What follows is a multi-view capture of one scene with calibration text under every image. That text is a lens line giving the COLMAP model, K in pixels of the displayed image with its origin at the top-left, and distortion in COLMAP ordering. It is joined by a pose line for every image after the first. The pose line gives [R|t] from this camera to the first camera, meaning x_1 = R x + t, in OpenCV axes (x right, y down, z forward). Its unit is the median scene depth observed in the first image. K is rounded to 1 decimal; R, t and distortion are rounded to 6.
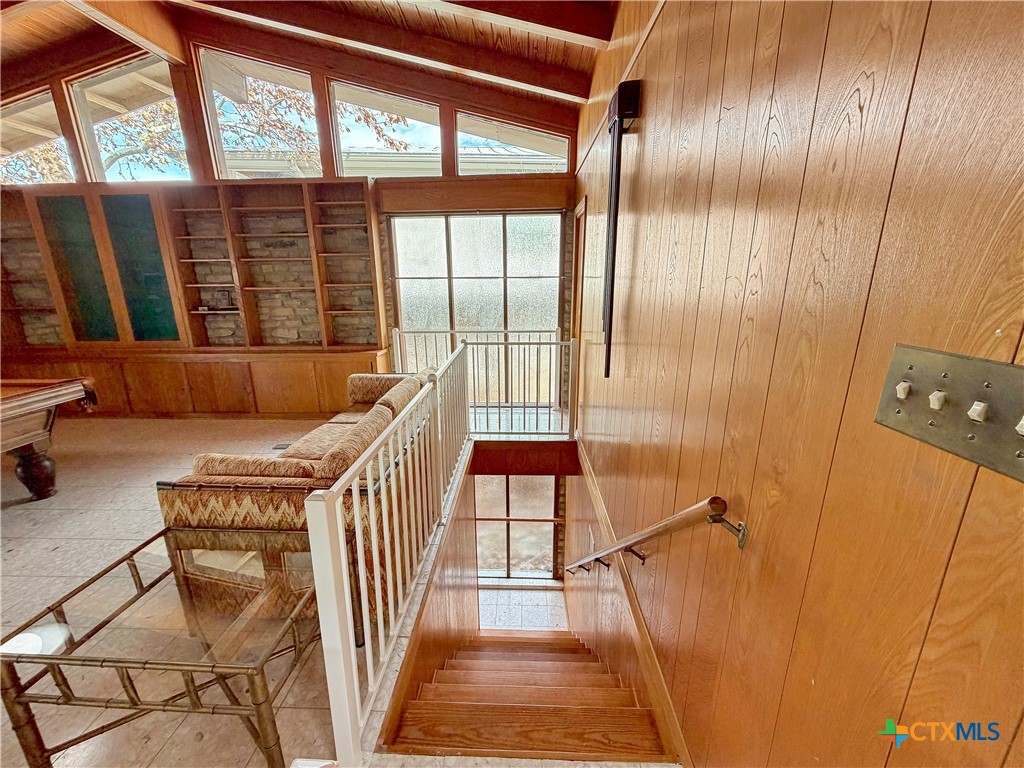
lens RADIAL K [[410.8, 0, 509.0], [0, 410.8, 381.7], [0, 0, 1]] dist [0.000976, 0.000089]
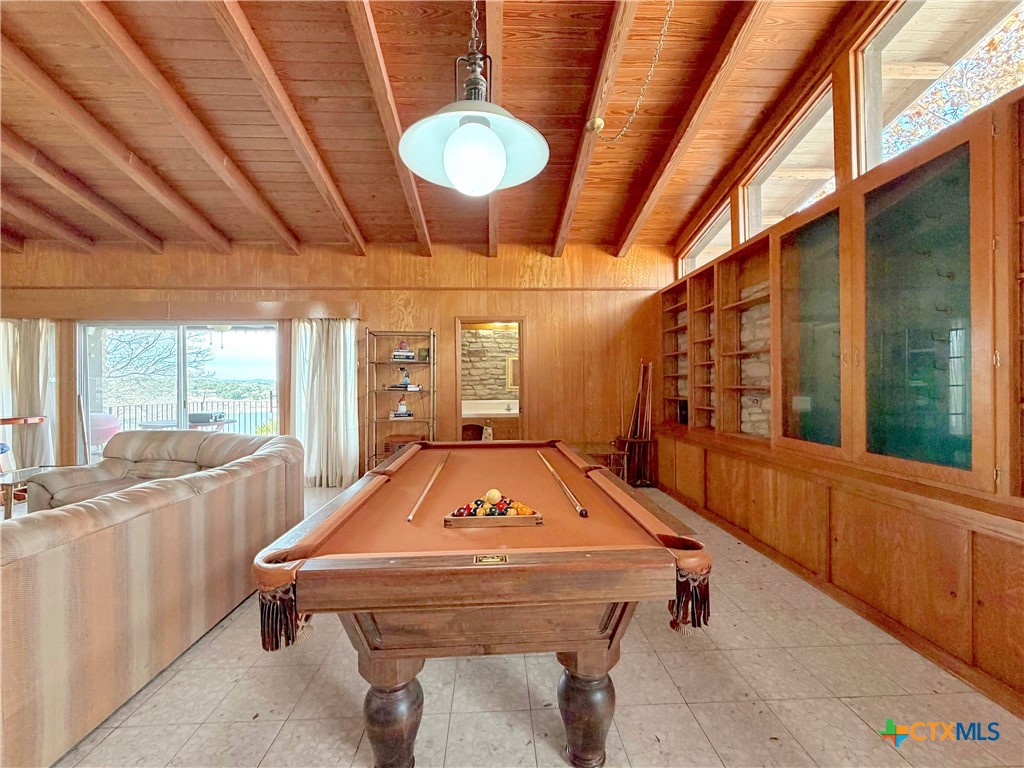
lens RADIAL K [[410.8, 0, 509.2], [0, 410.8, 387.9], [0, 0, 1]] dist [0.000976, 0.000089]
pose [[0.087529, 0.022025, -0.995918, -0.439059], [-0.233495, 0.972358, 0.000982, -0.074974], [0.968411, 0.232456, 0.090252, 0.503777]]
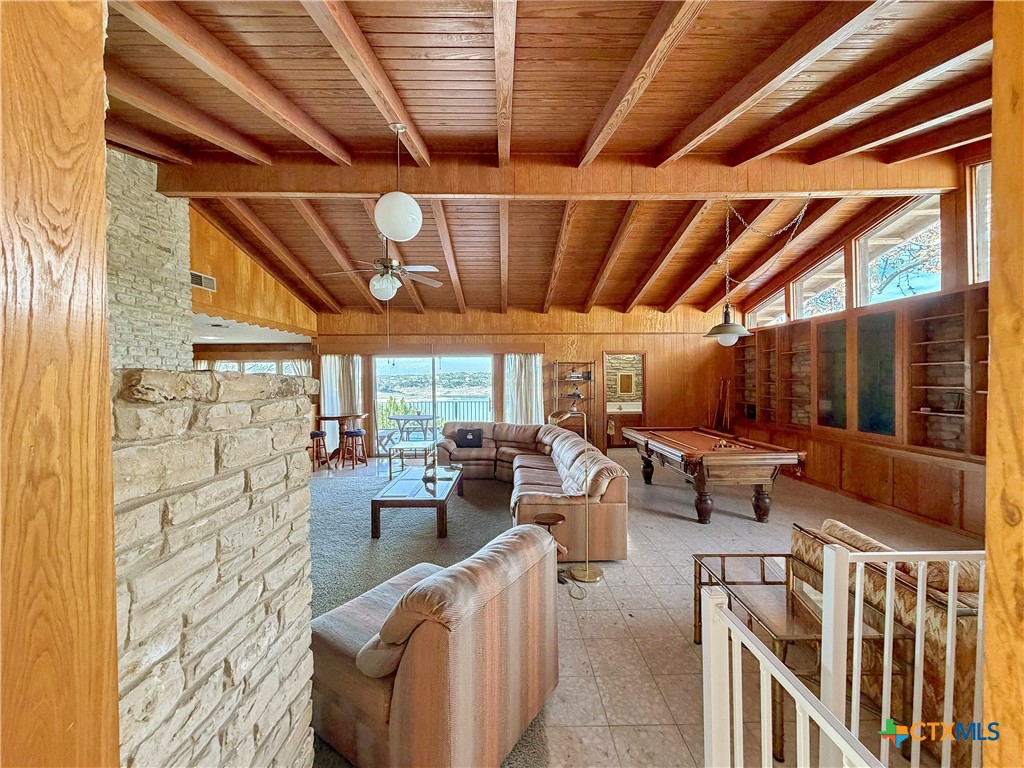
lens RADIAL K [[410.8, 0, 510.1], [0, 410.8, 388.0], [0, 0, 1]] dist [0.000976, 0.000089]
pose [[0.061964, 0.031890, -0.997569, 0.209090], [-0.232592, 0.972432, 0.016639, -0.006685], [0.970598, 0.230996, 0.067673, -0.080882]]
